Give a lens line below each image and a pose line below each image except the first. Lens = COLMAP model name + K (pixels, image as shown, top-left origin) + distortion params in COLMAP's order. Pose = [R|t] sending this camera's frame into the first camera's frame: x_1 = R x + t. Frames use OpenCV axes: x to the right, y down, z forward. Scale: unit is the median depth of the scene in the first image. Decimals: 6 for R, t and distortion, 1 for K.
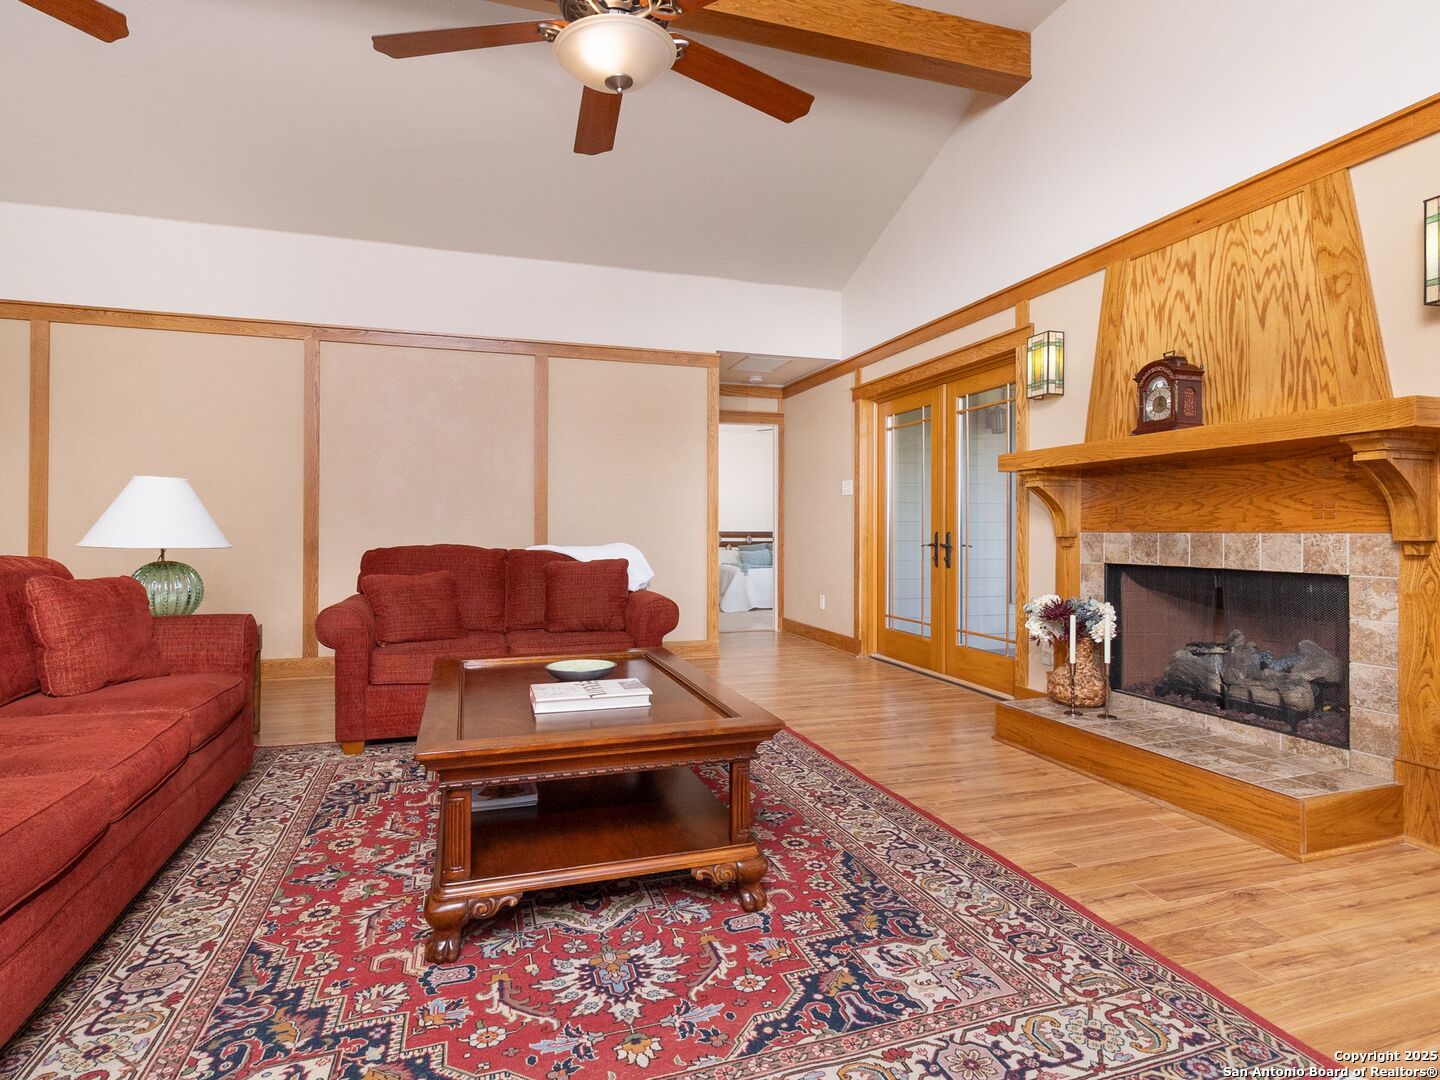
lens RADIAL K [[752.6, 0, 712.6], [0, 752.6, 515.2], [0, 0, 1]] dist [0.000183, 0.000908]
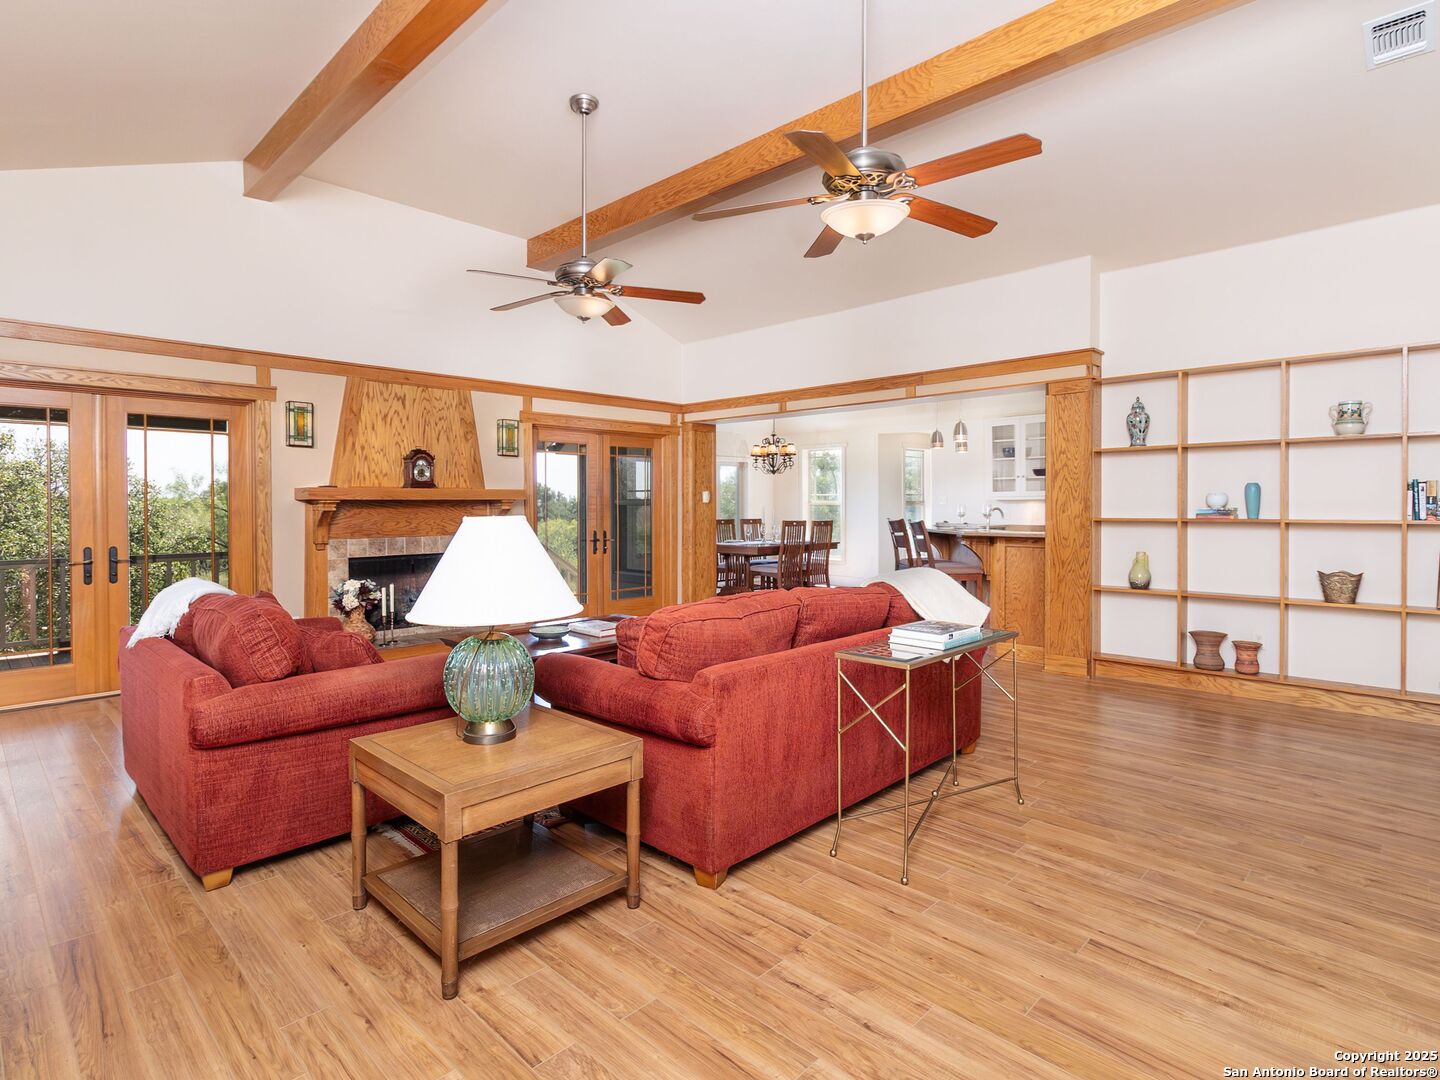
lens RADIAL K [[752.6, 0, 712.6], [0, 752.6, 515.2], [0, 0, 1]] dist [0.000183, 0.000908]
pose [[-0.466281, -0.014664, 0.884515, -1.212395], [-0.015223, 0.999848, 0.008551, -0.051565], [-0.884505, -0.009477, -0.466434, 0.993825]]
